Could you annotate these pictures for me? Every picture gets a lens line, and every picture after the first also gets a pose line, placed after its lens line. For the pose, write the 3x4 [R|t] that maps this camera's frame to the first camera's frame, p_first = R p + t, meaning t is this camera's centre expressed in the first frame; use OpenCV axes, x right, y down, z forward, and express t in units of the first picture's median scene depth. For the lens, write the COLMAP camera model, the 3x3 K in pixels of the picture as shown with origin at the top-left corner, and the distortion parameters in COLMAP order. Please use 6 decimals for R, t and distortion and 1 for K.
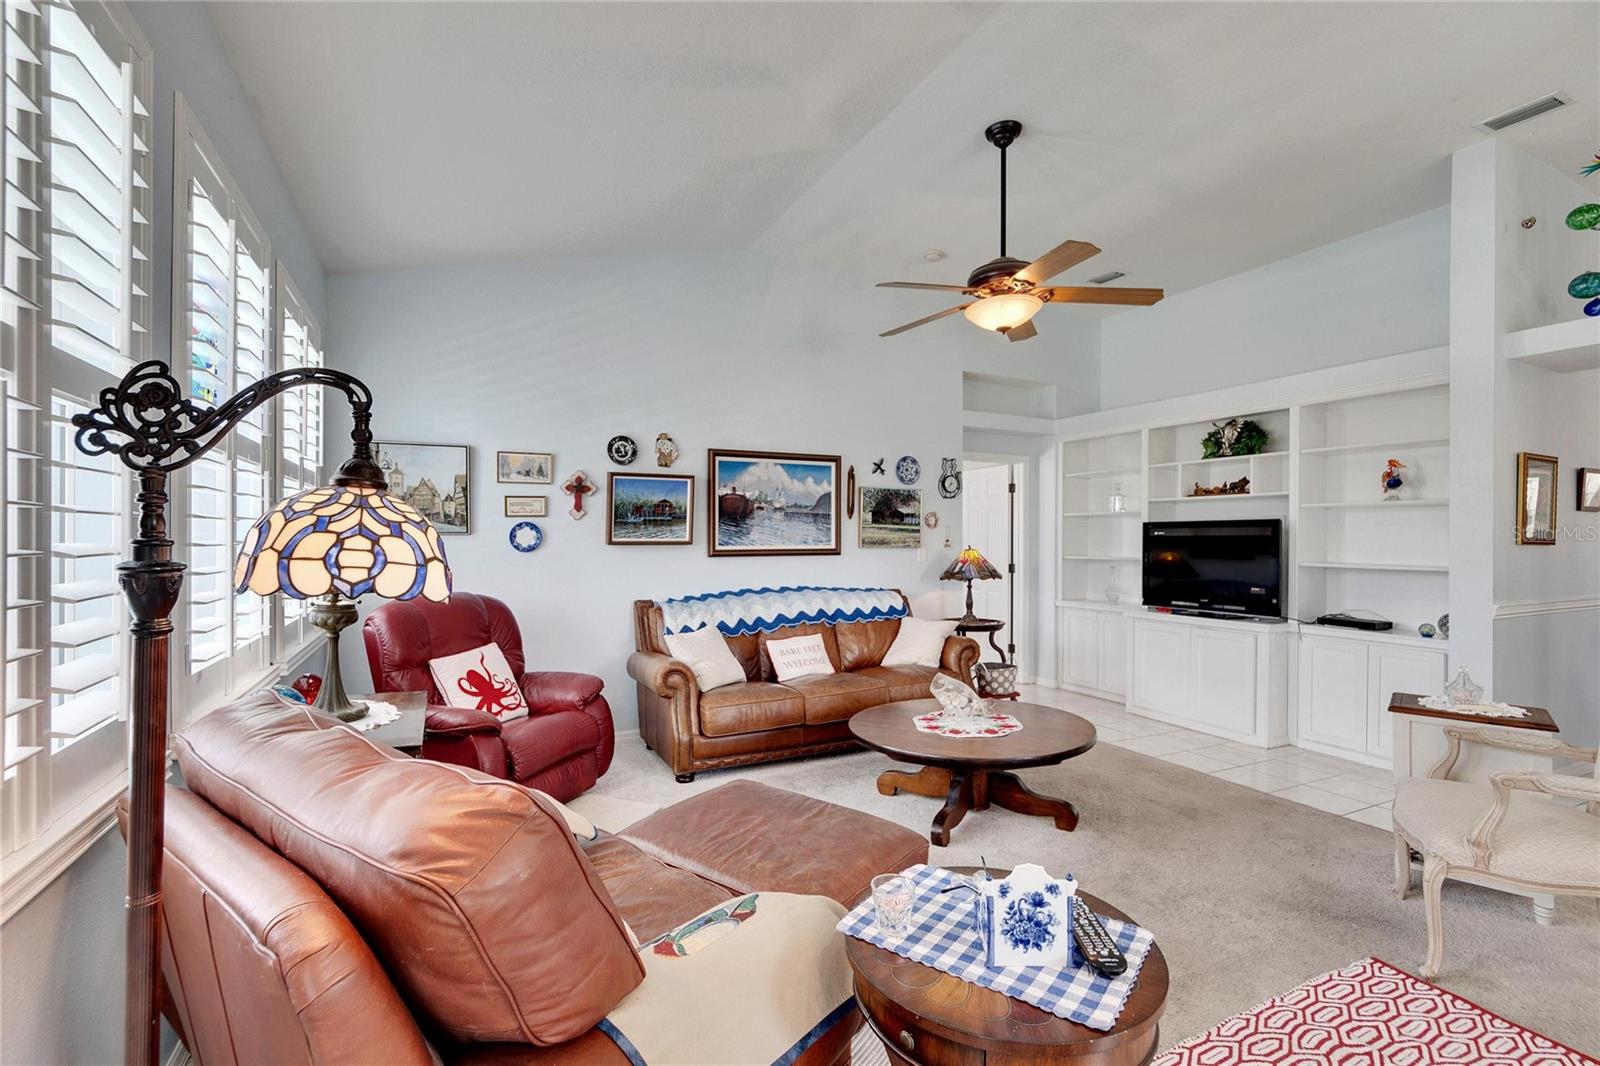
lens RADIAL K [[715.1, 0, 799.8], [0, 715.1, 536.0], [0, 0, 1]] dist [-0.004364, -0.000254]
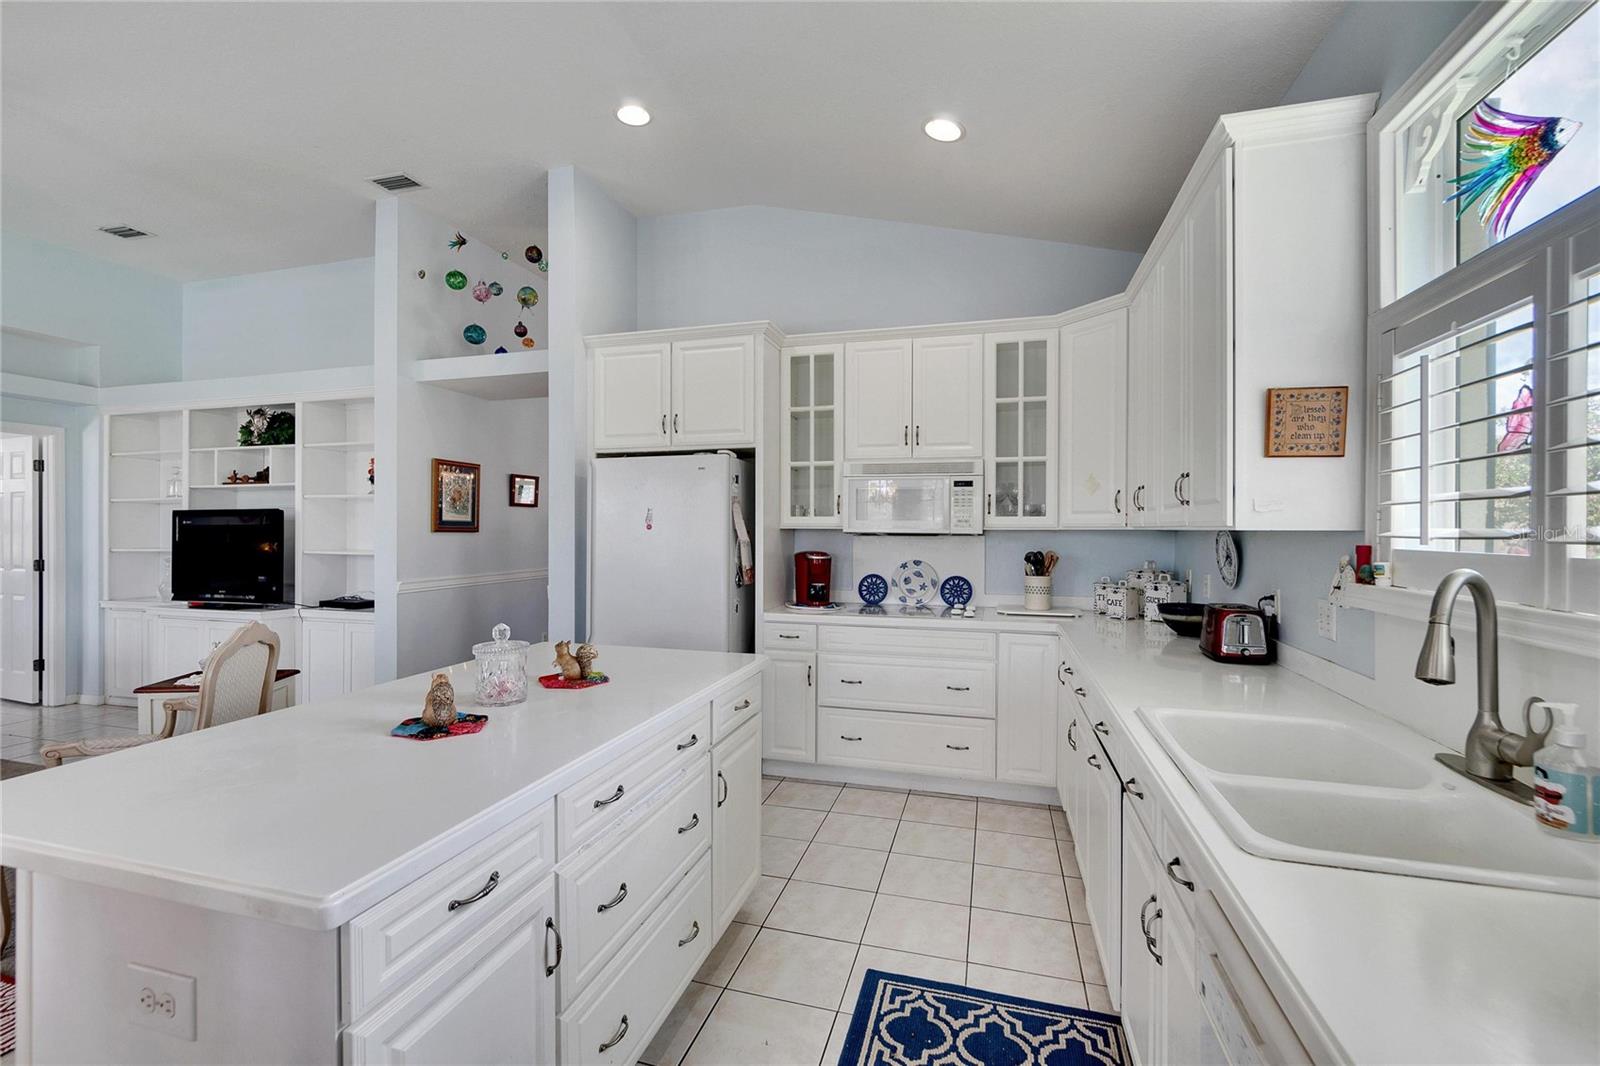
lens RADIAL K [[715.1, 0, 793.5], [0, 715.1, 529.1], [0, 0, 1]] dist [-0.004364, -0.000254]
pose [[0.666074, -0.007890, 0.745844, 0.342300], [0.001809, 0.999958, 0.008963, -0.002457], [-0.745884, -0.004621, 0.666060, -0.215952]]
